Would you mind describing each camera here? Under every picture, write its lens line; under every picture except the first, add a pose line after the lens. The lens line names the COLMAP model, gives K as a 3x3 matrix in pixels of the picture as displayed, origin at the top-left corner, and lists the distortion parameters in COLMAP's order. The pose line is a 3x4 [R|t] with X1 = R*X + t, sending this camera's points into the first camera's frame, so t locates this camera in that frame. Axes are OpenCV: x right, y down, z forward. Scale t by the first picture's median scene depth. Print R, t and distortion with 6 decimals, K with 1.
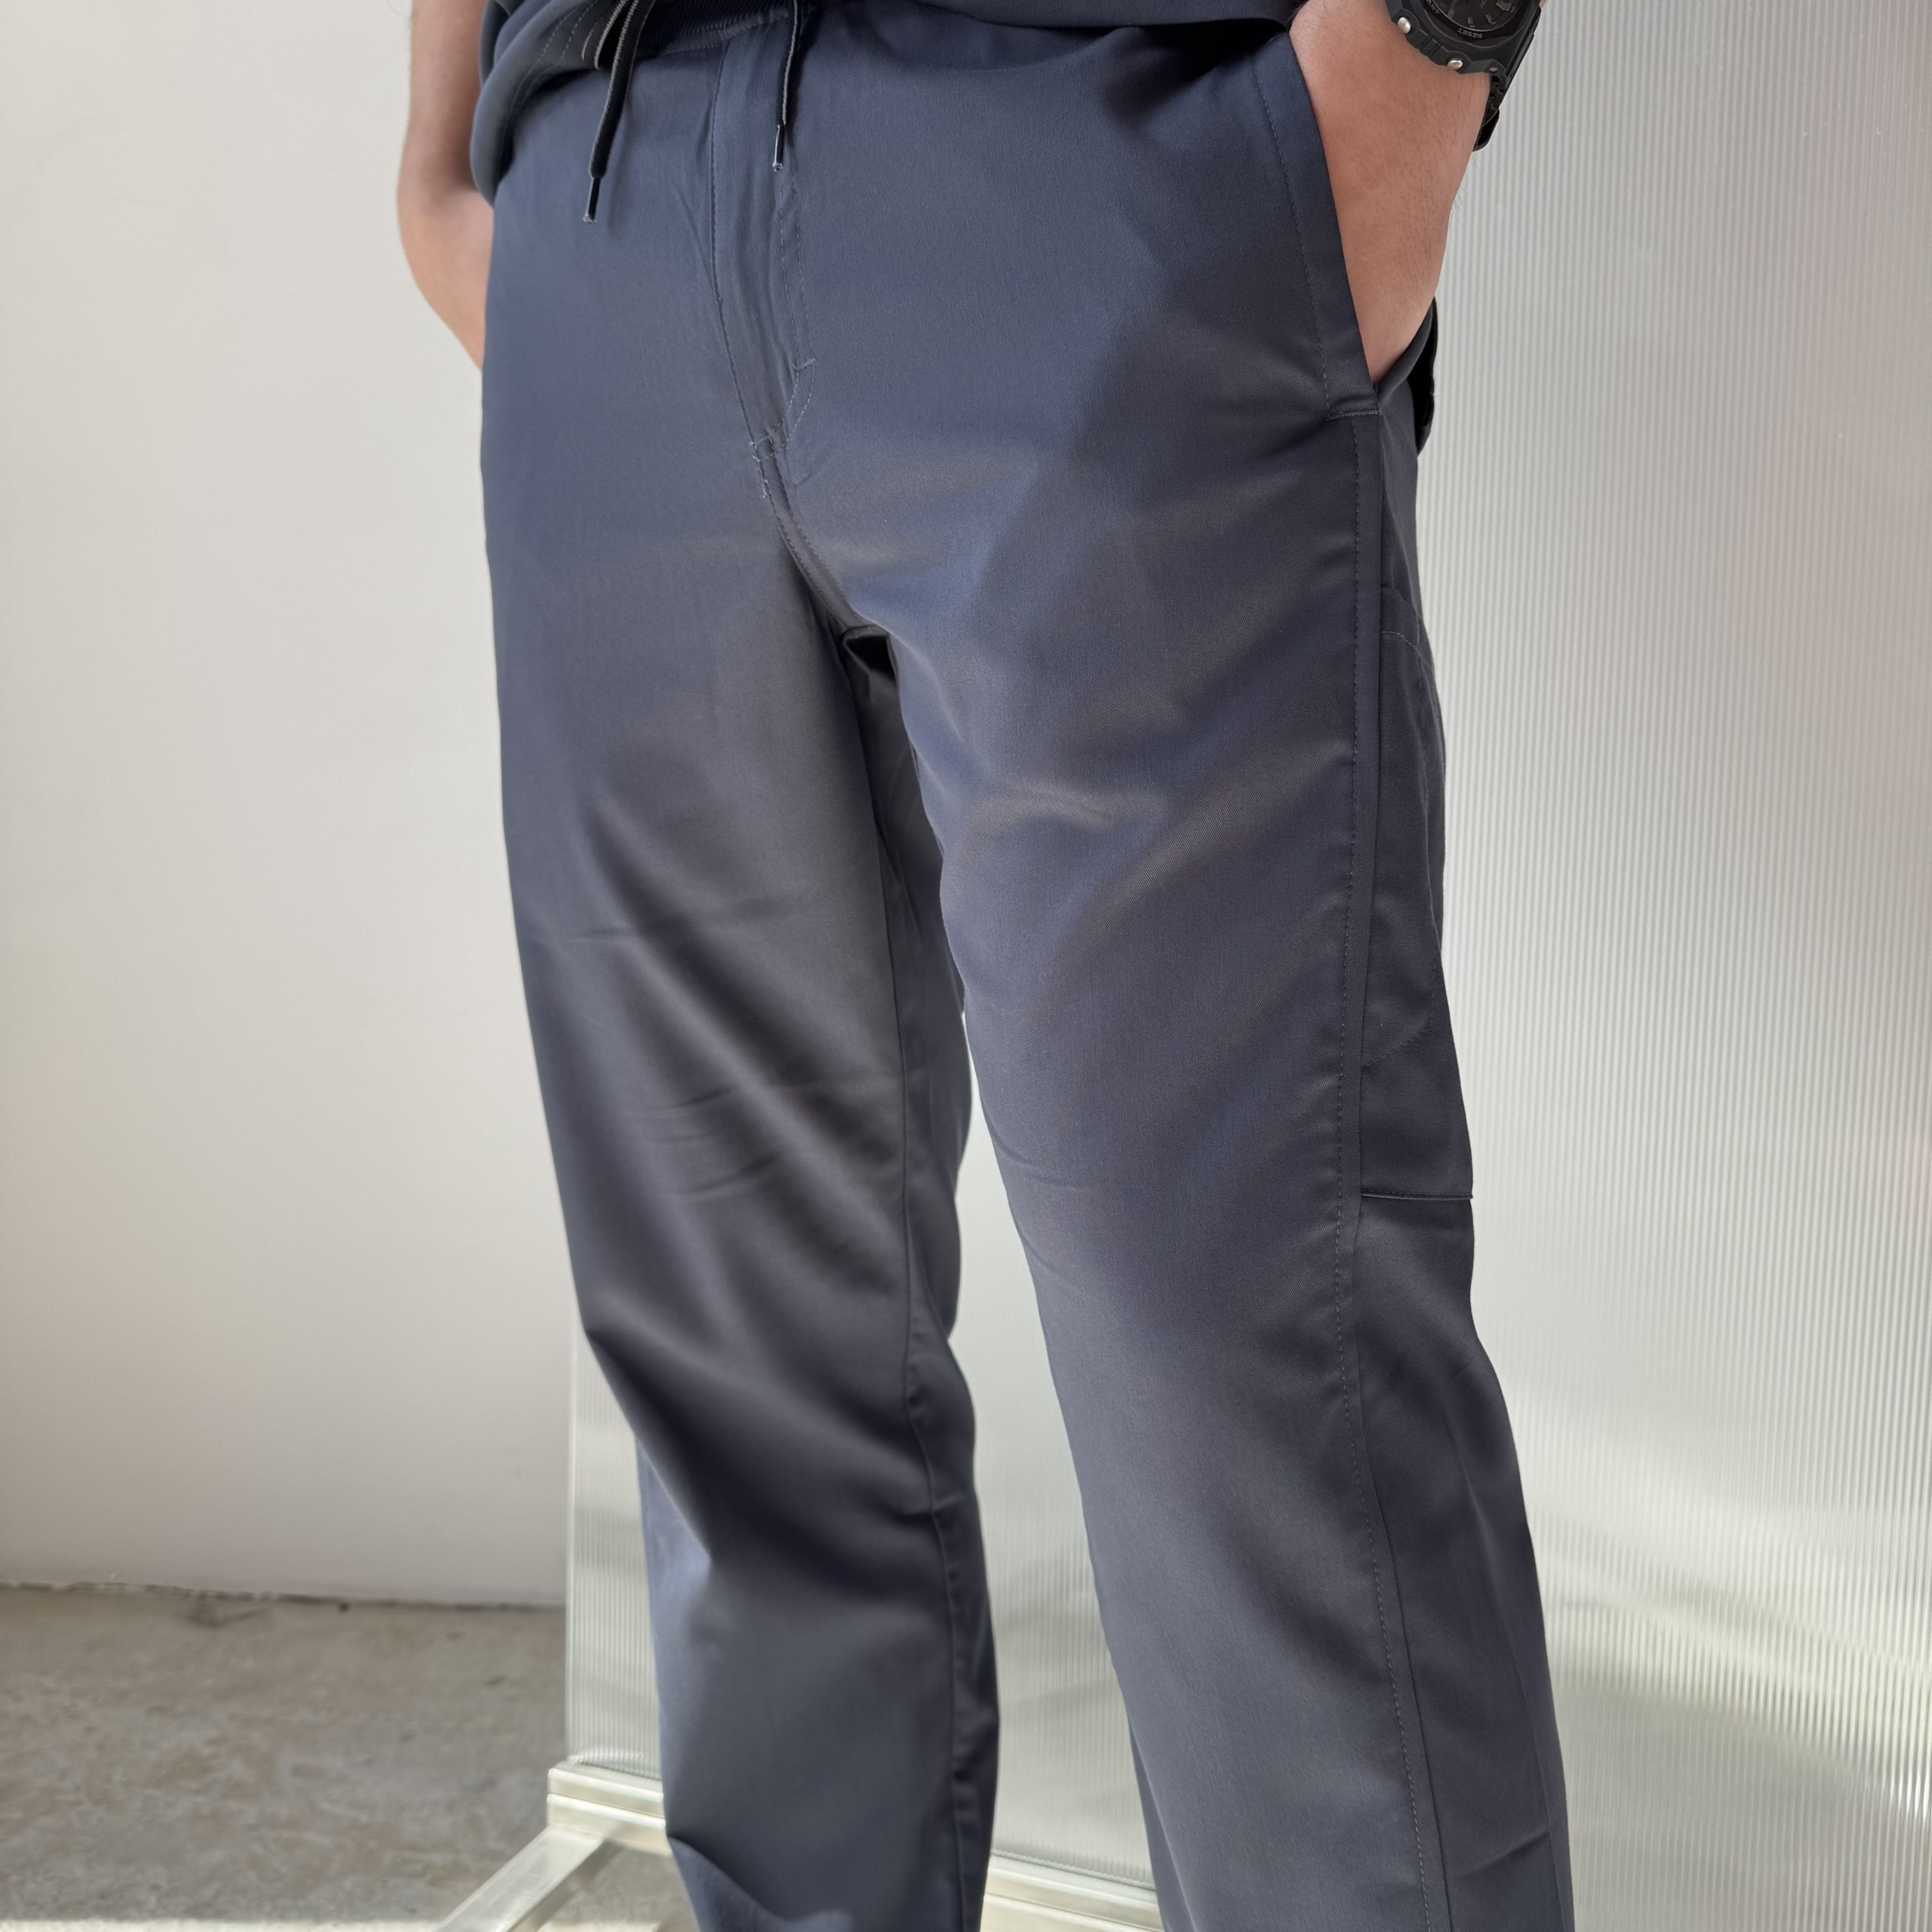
lens RADIAL K [[1981.4, 0, 966.4], [0, 1981.4, 966.6], [0, 0, 1]] dist [-0.002874, 0.000000]
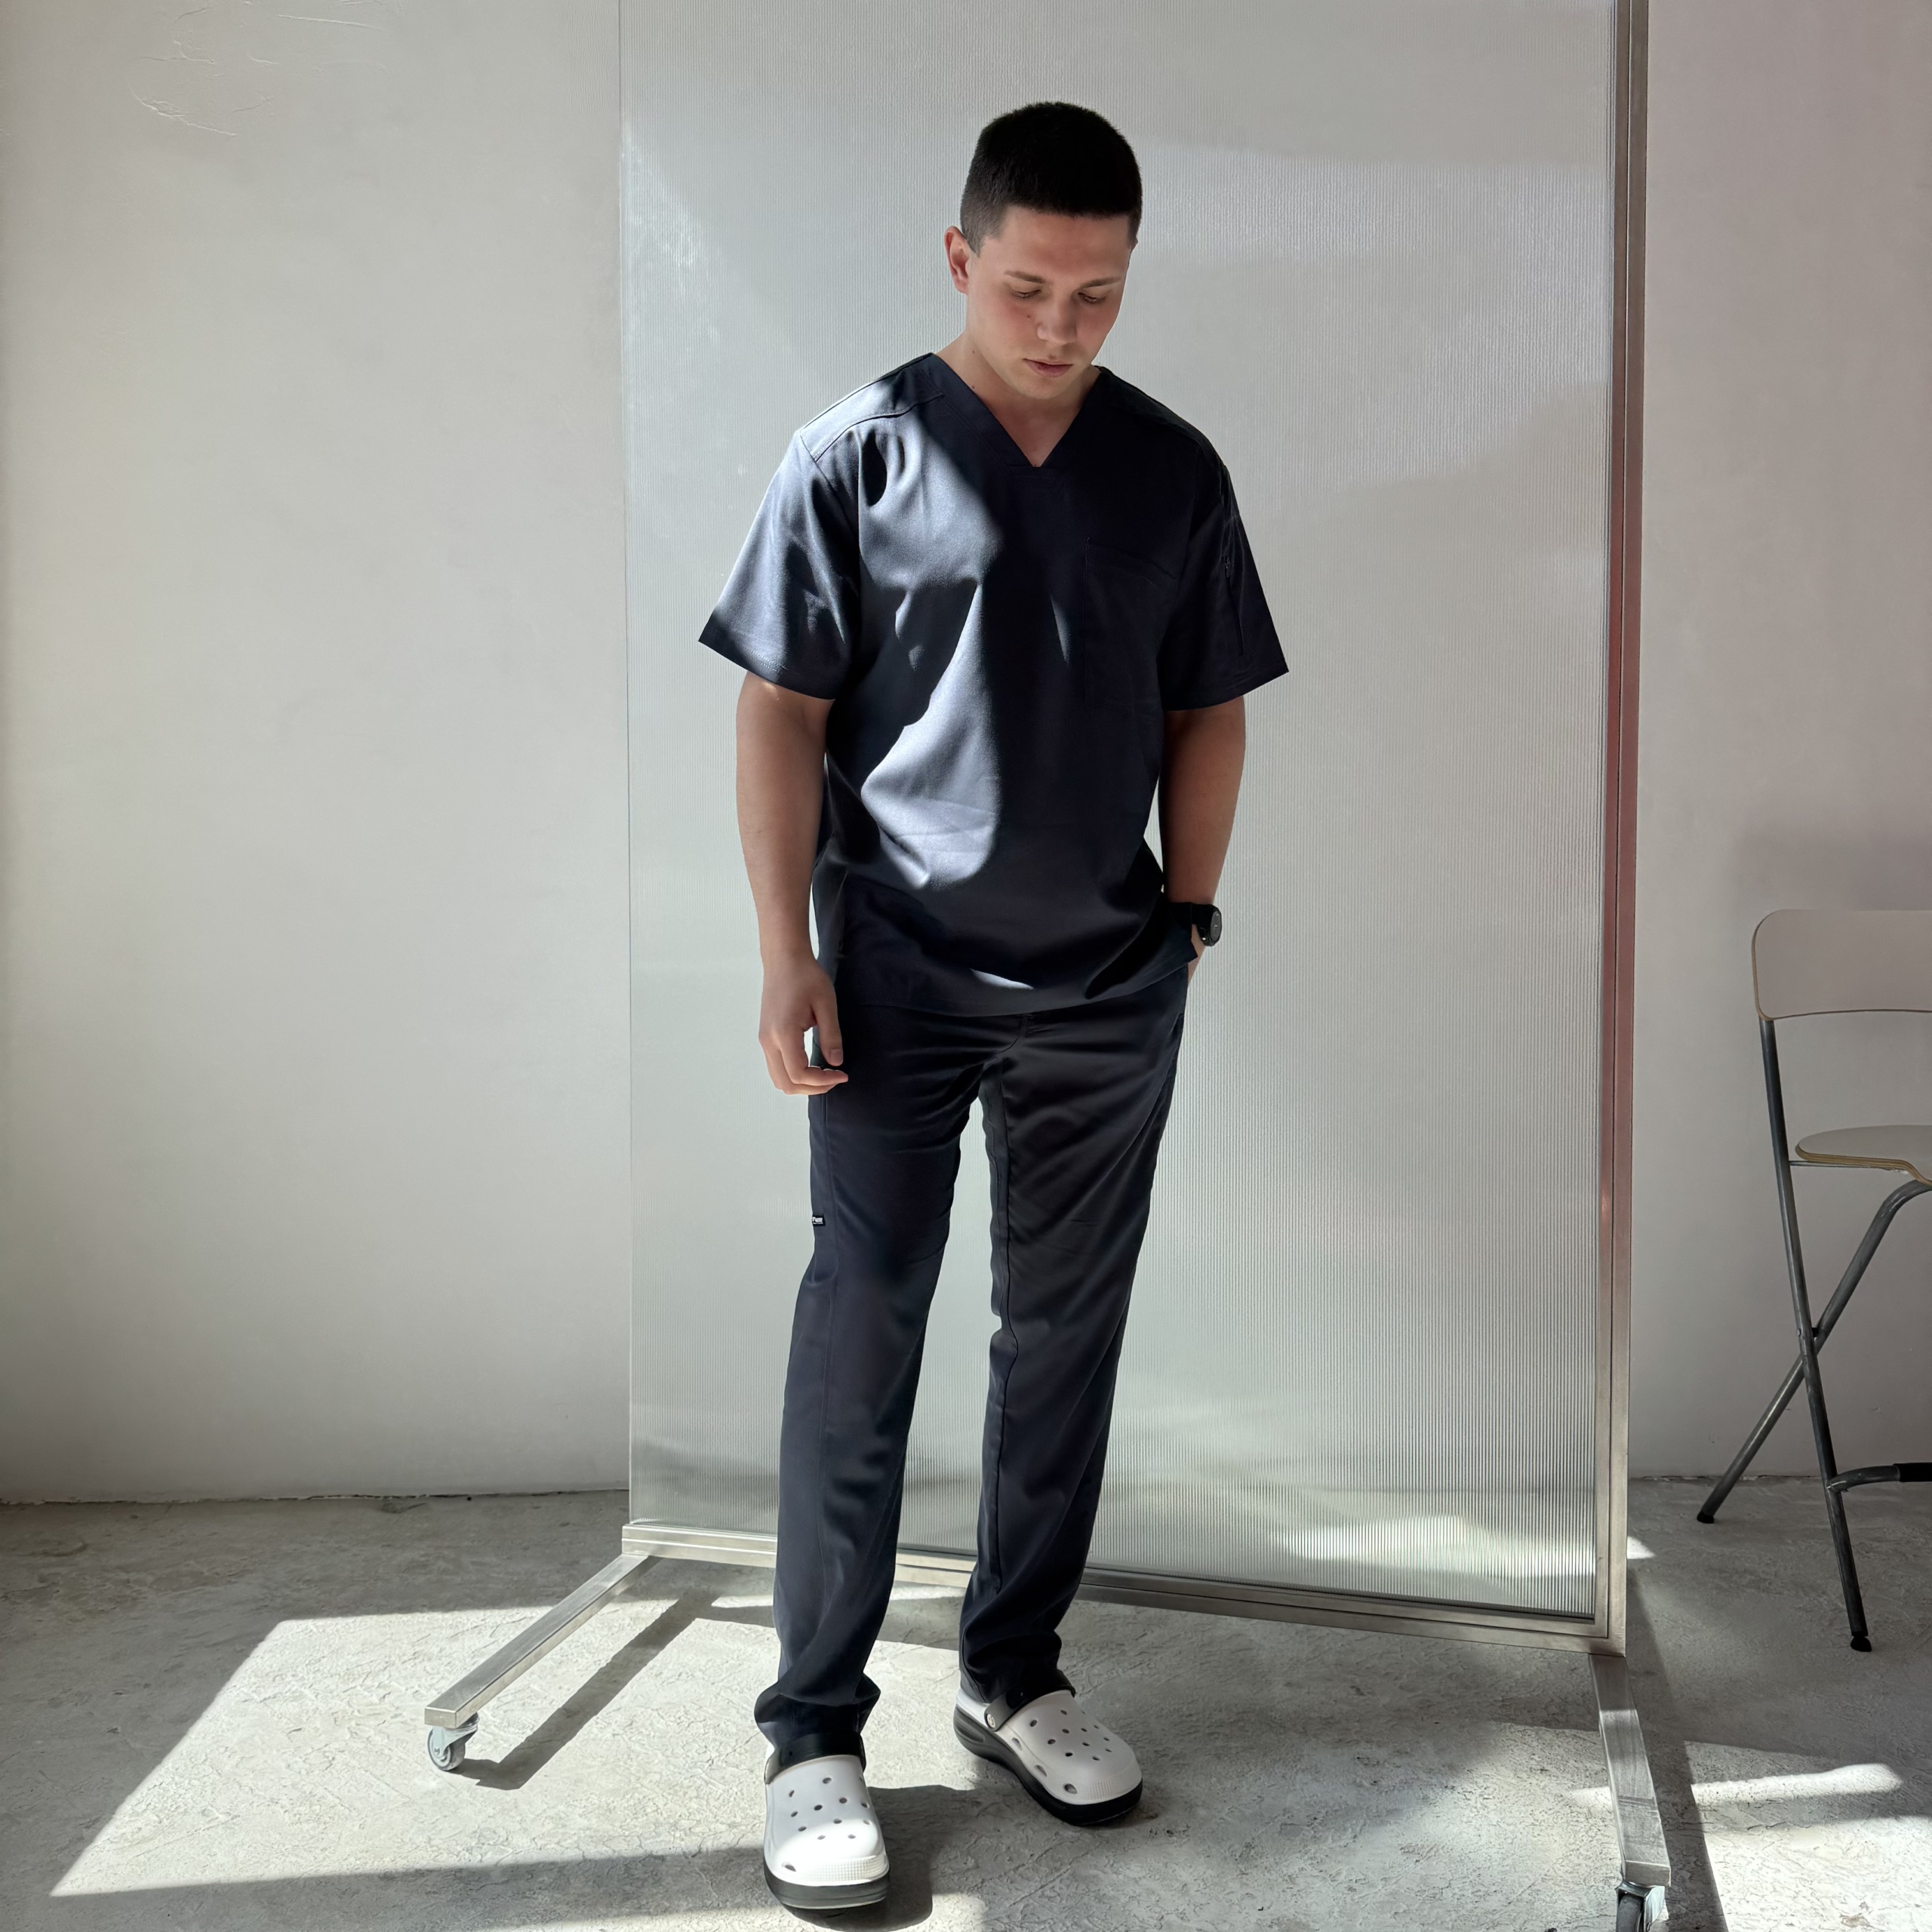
lens RADIAL K [[1981.4, 0, 994.5], [0, 1981.4, 970.4], [0, 0, 1]] dist [-0.002874, 0.000000]
pose [[0.995493, -0.039054, 0.086423, 0.023193], [0.041197, 0.998883, -0.023155, -0.102328], [-0.085422, 0.026611, 0.995989, -0.942533]]
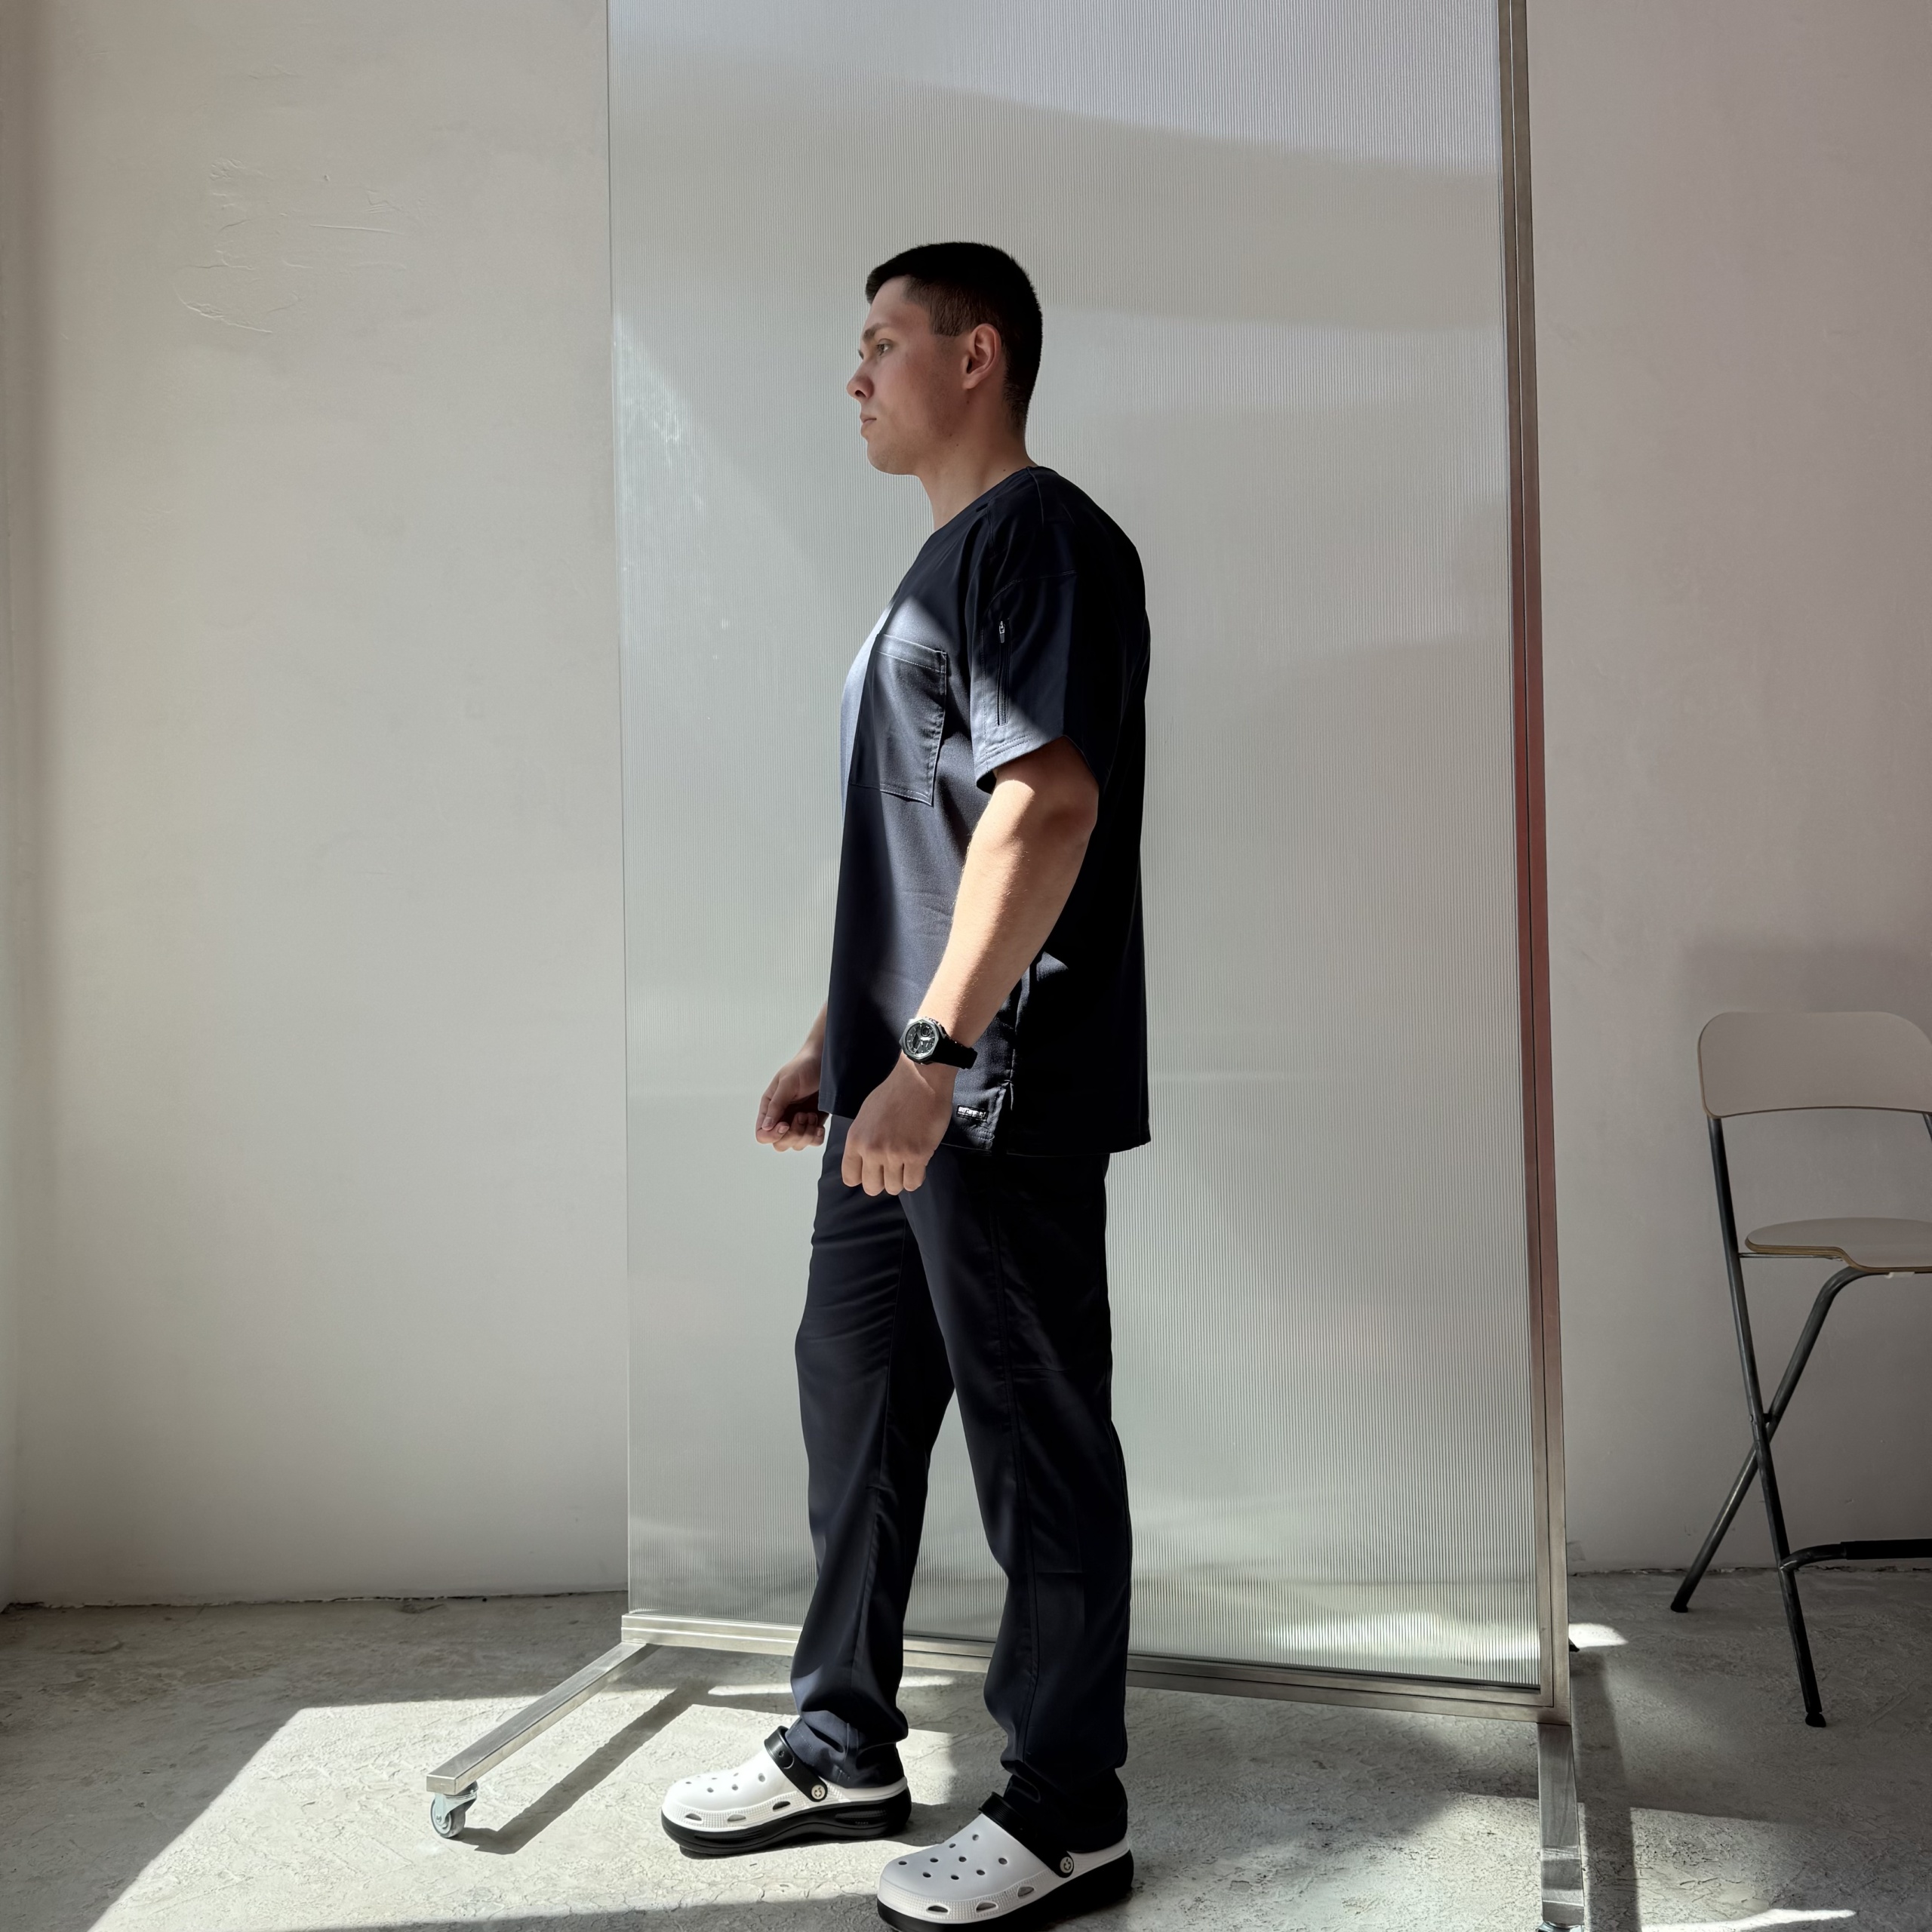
lens RADIAL K [[1981.4, 0, 977.7], [0, 1981.4, 981.7], [0, 0, 1]] dist [-0.002874, 0.000000]
pose [[0.997071, -0.051843, 0.056234, 0.083301], [0.056781, 0.994314, -0.090091, -0.067743], [-0.051243, 0.093021, 0.994345, -1.058996]]
